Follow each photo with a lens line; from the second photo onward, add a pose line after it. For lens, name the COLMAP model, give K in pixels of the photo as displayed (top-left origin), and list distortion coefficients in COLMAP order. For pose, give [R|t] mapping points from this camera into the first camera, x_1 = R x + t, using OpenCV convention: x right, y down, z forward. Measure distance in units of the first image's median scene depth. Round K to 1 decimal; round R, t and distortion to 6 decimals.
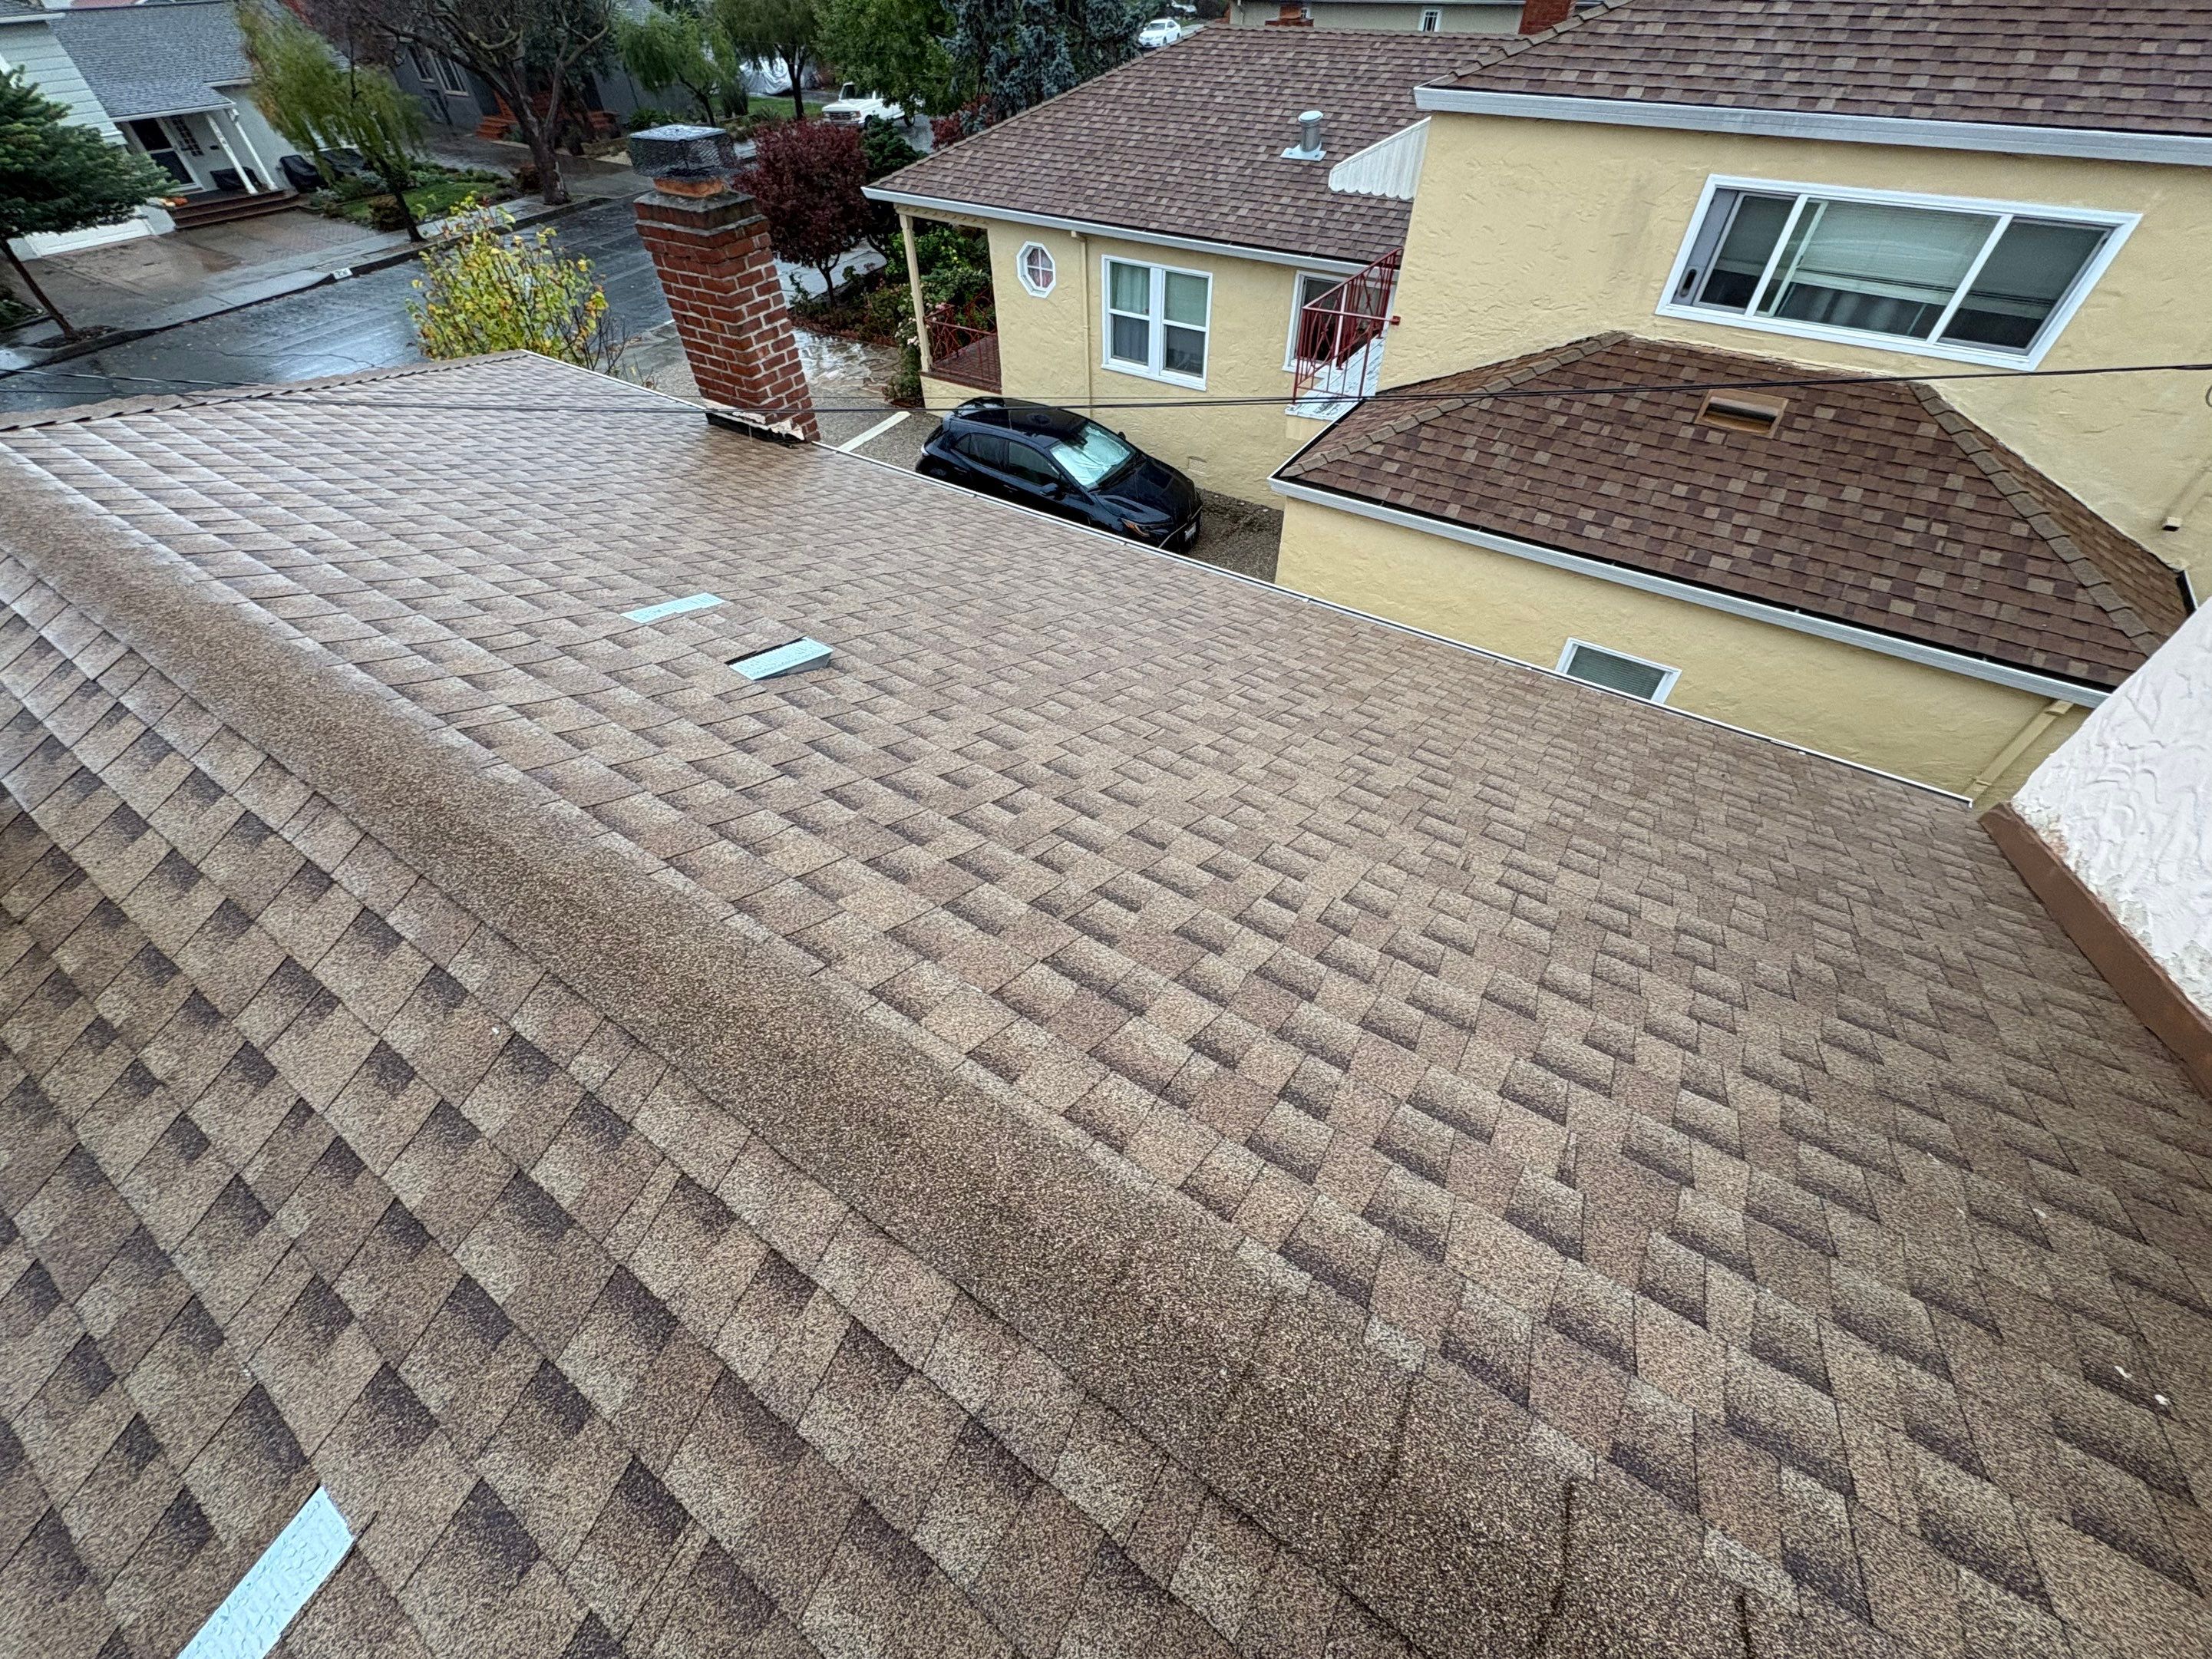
lens RADIAL K [[881.9, 0, 1108.1], [0, 881.9, 822.0], [0, 0, 1]] dist [0.000690, -0.000313]
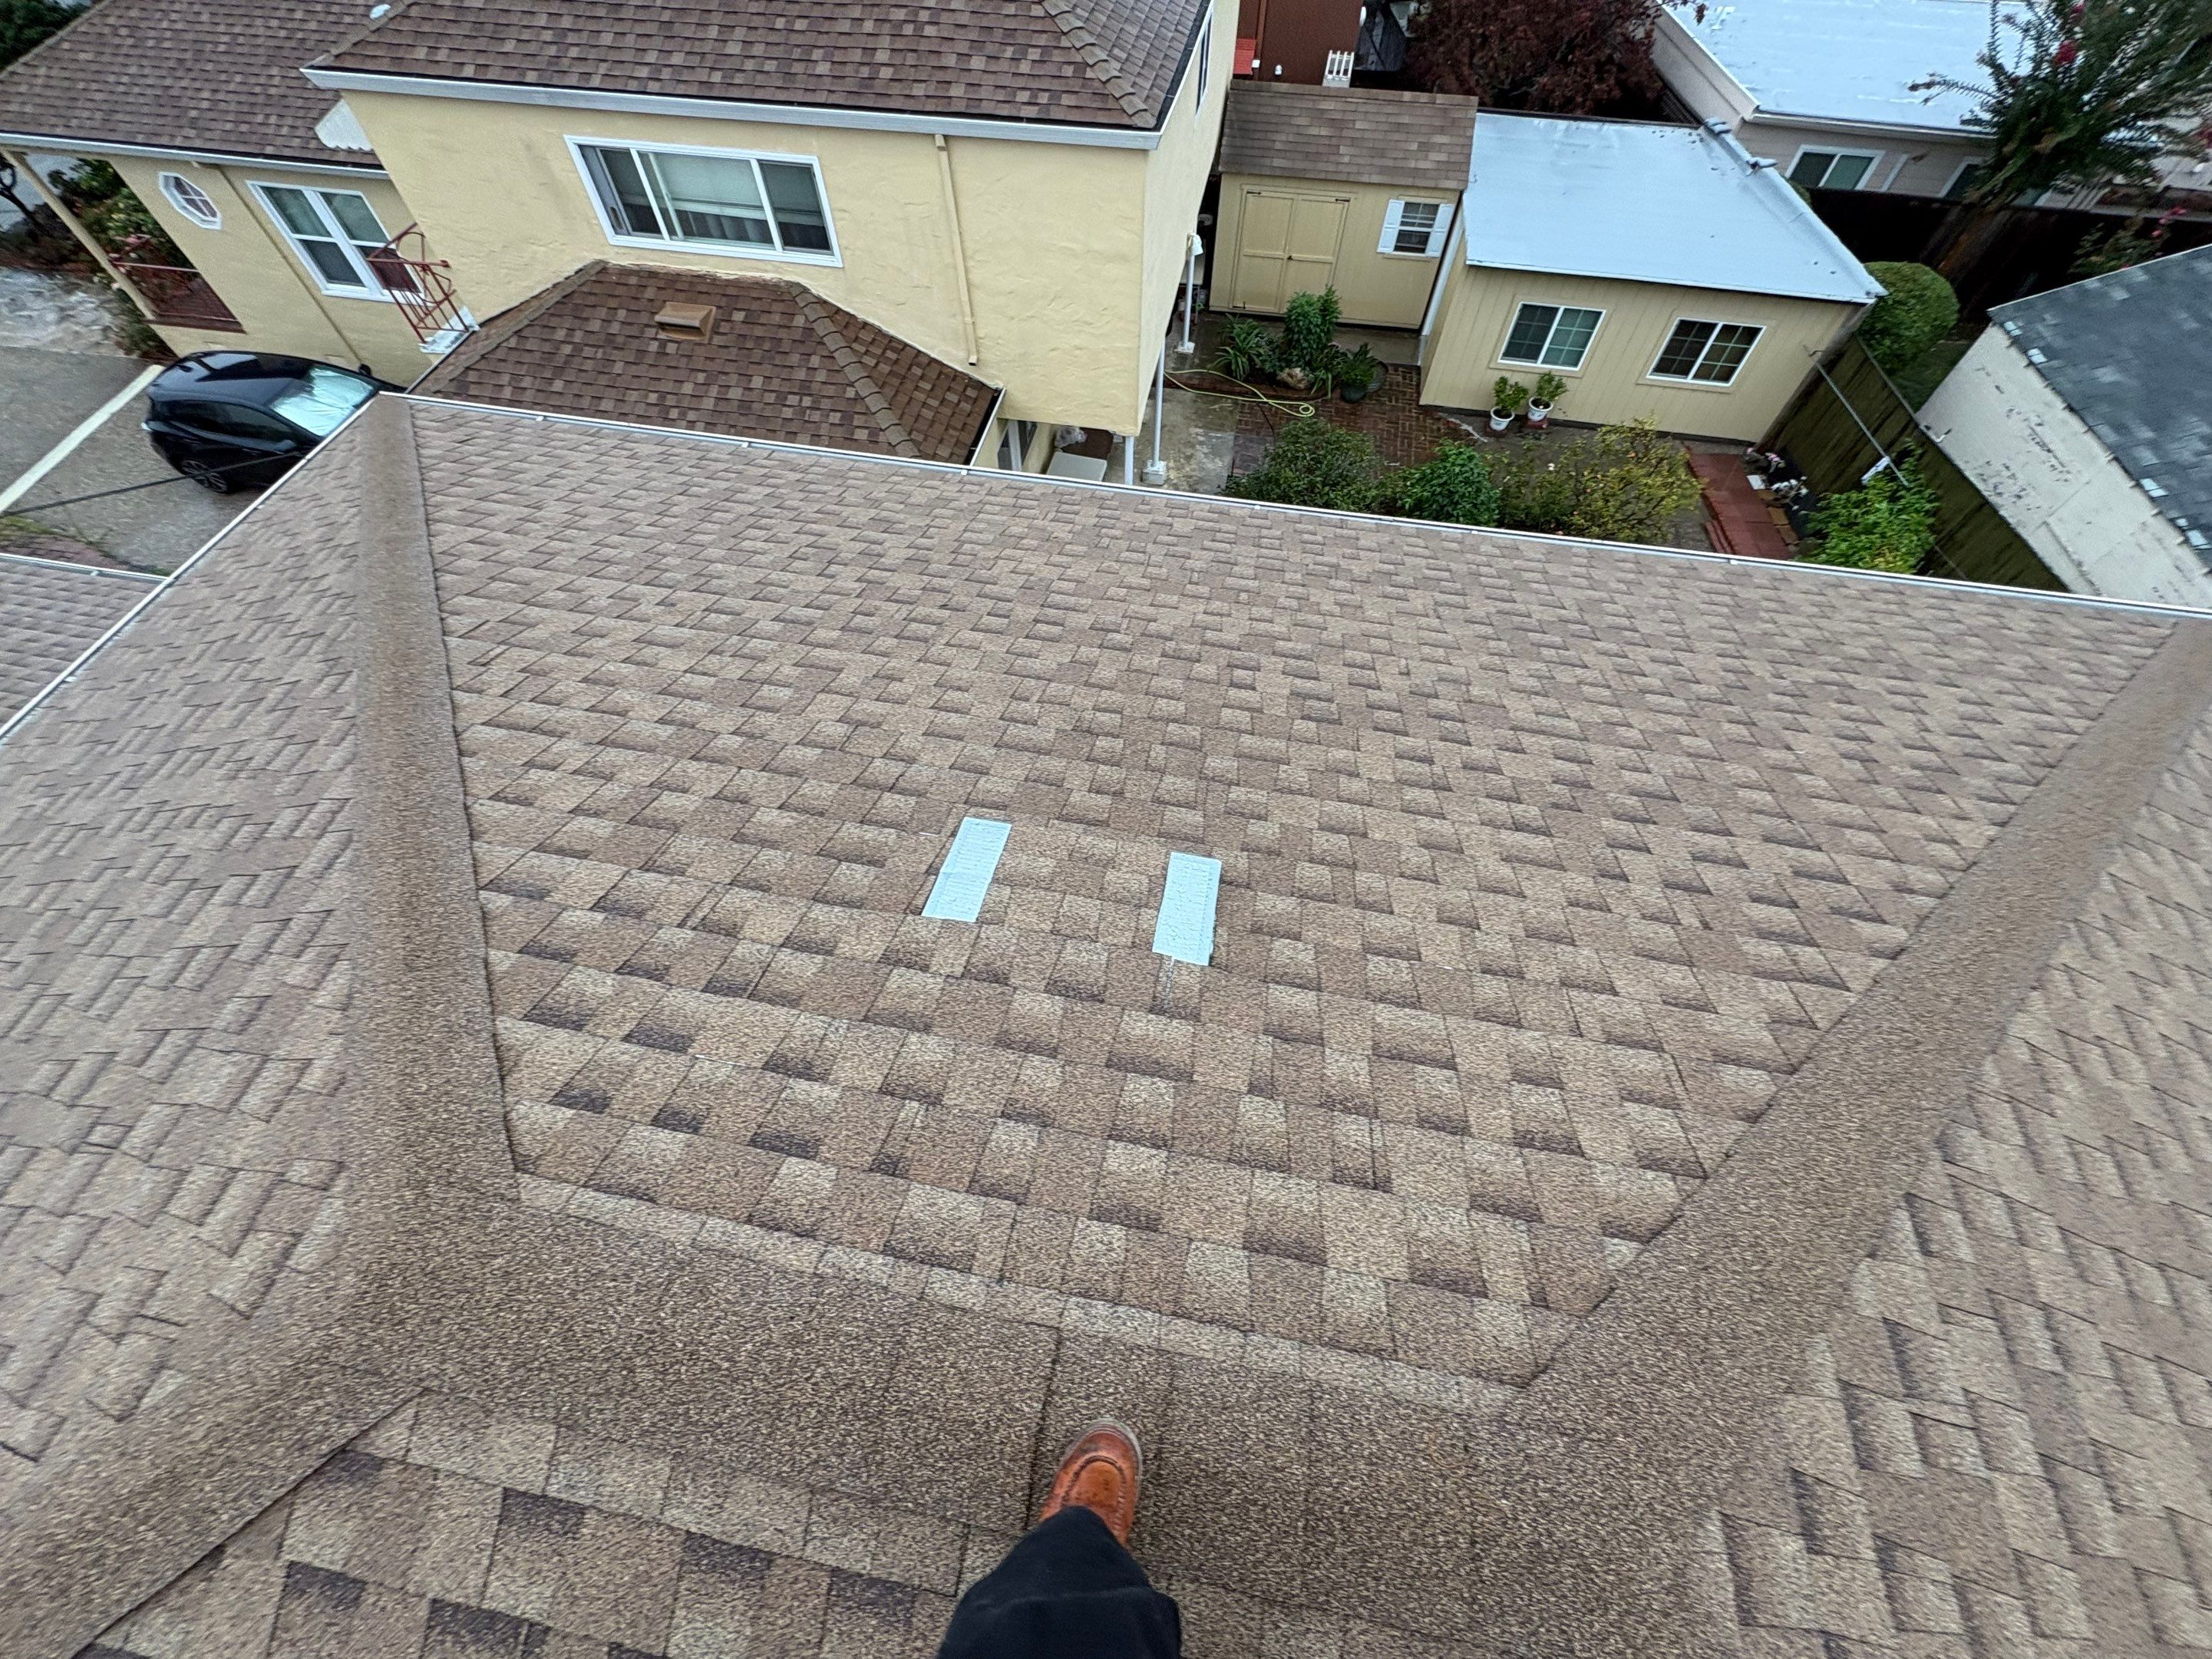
lens RADIAL K [[881.9, 0, 1108.1], [0, 881.9, 822.0], [0, 0, 1]] dist [0.000690, -0.000313]
pose [[0.921336, -0.320628, 0.219860, 0.715274], [0.271232, 0.935282, 0.227335, 0.093316], [-0.278521, -0.149818, 0.948673, -0.491367]]
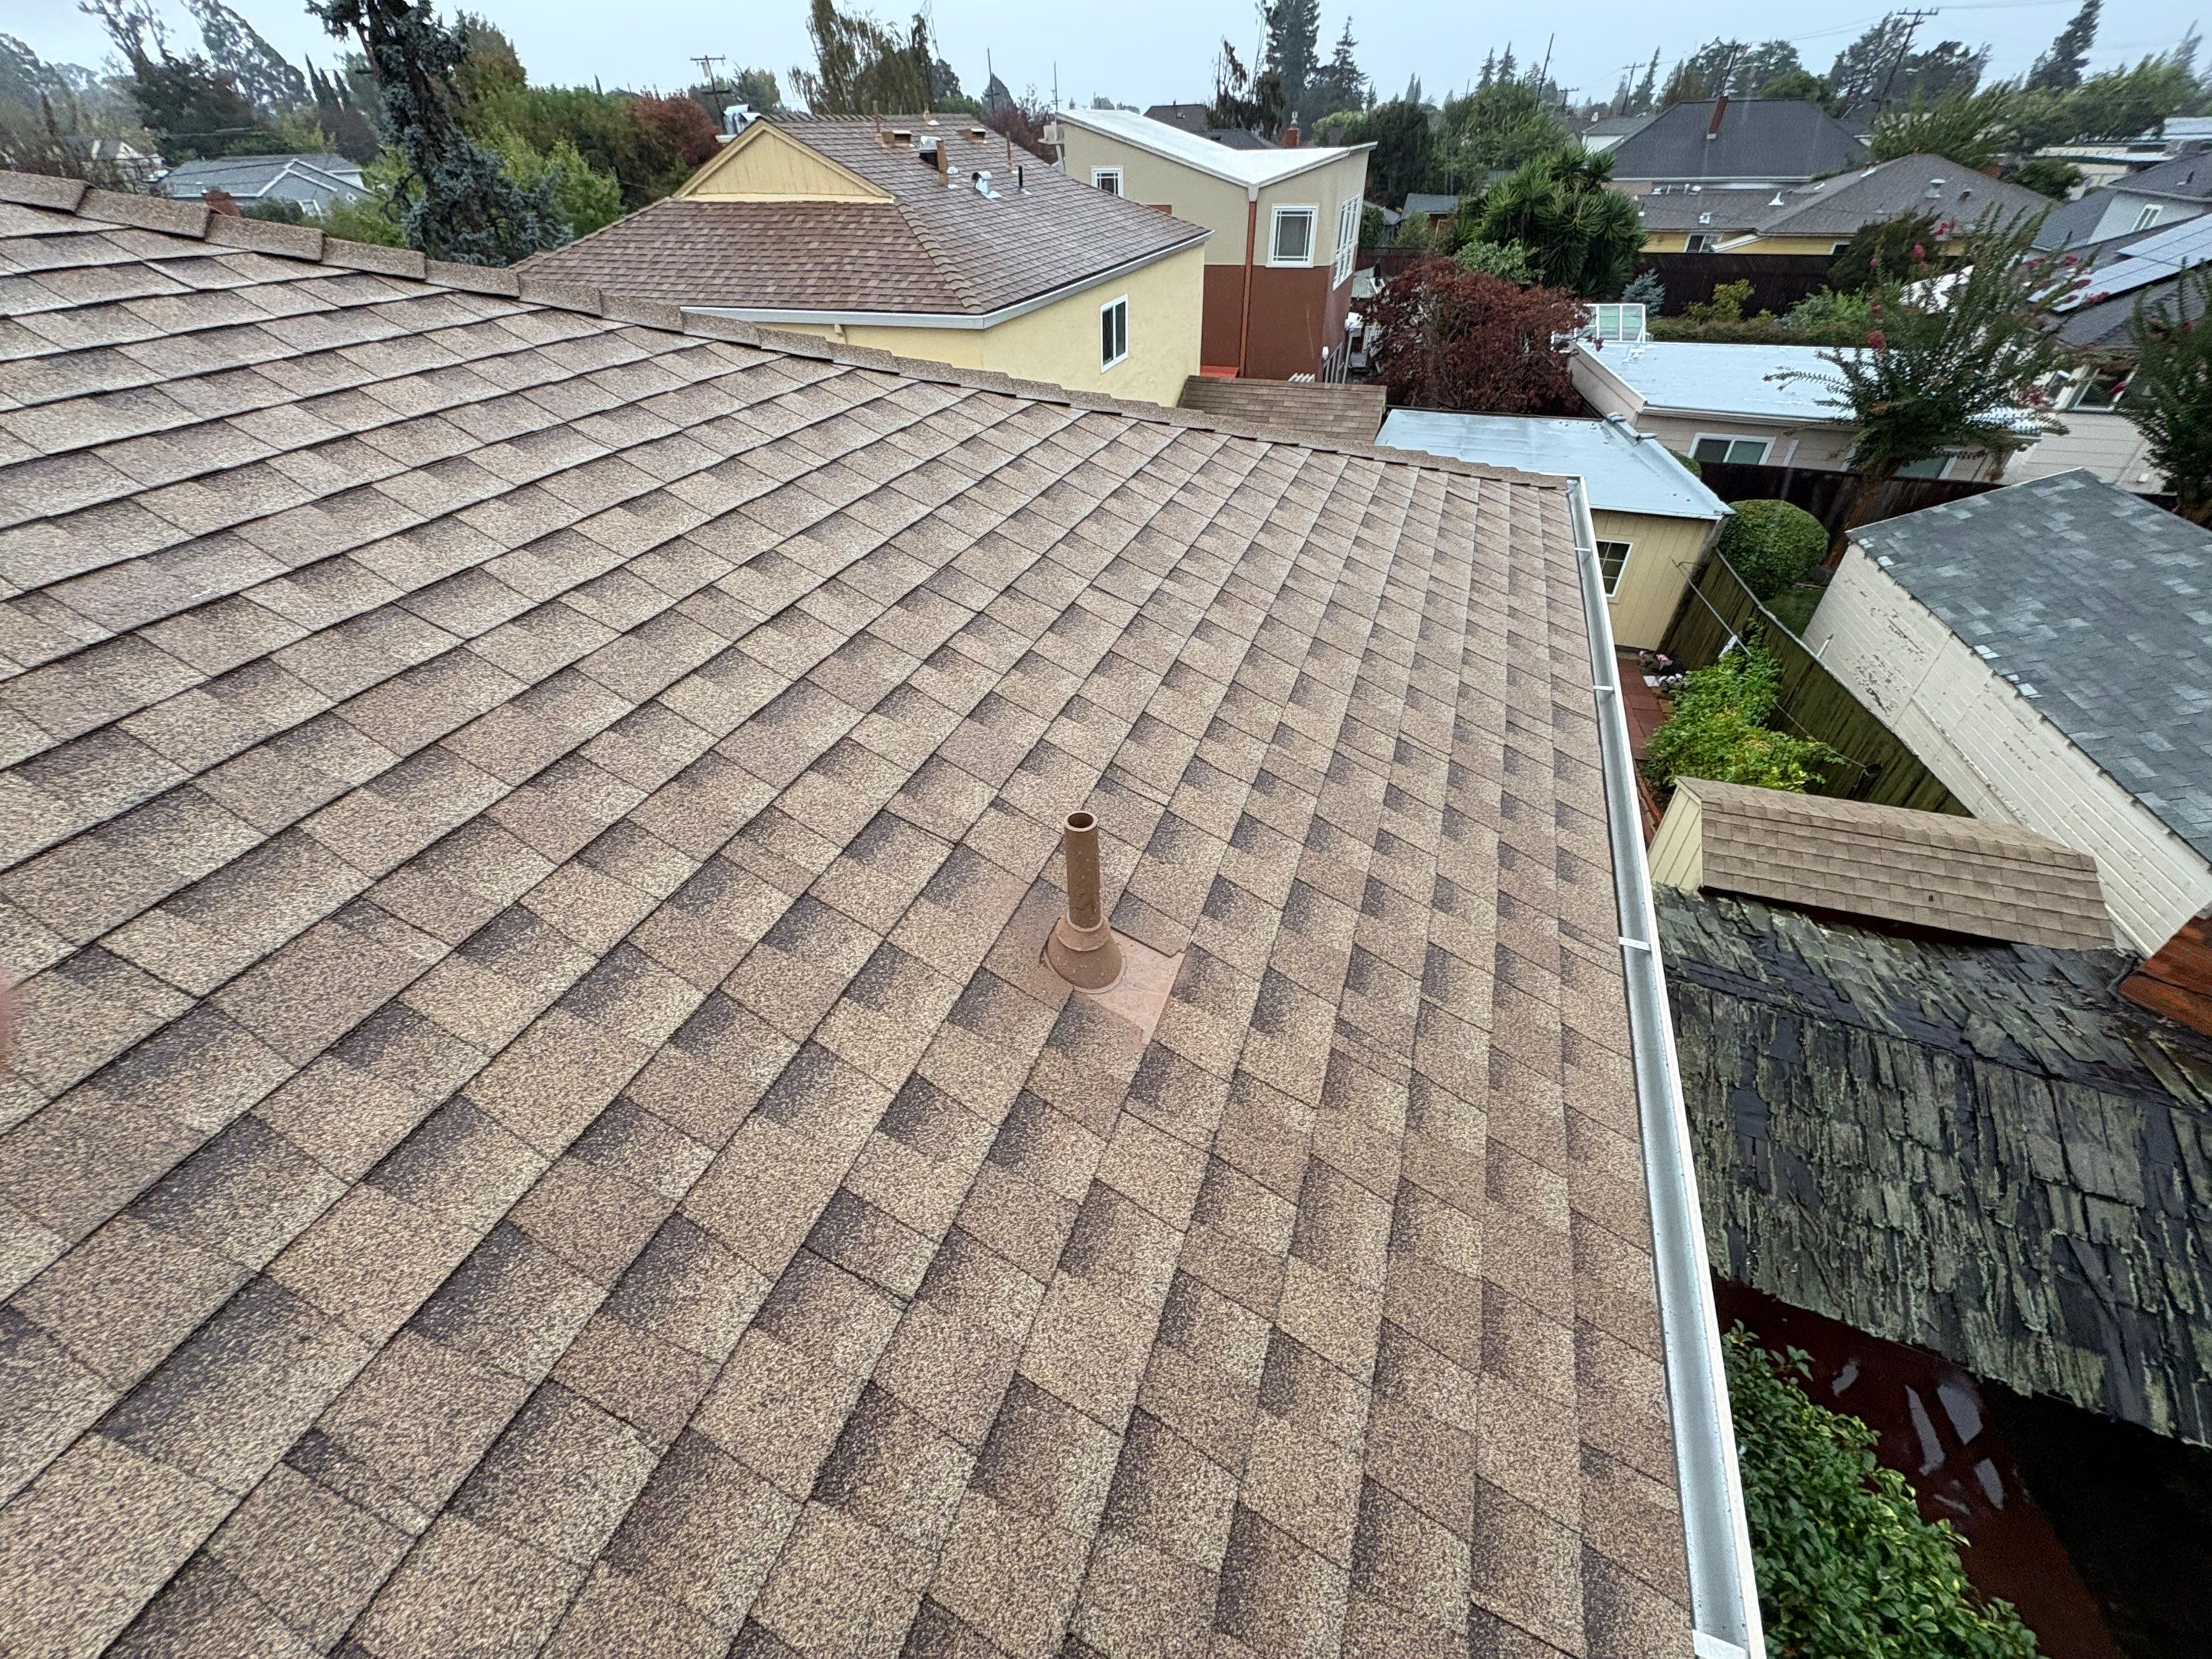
lens RADIAL K [[881.9, 0, 1108.1], [0, 881.9, 822.0], [0, 0, 1]] dist [0.000690, -0.000313]
pose [[0.972618, -0.152291, 0.175561, 1.070415], [0.174602, 0.977362, -0.119490, 0.528710], [-0.153390, 0.146872, 0.977190, -0.645098]]
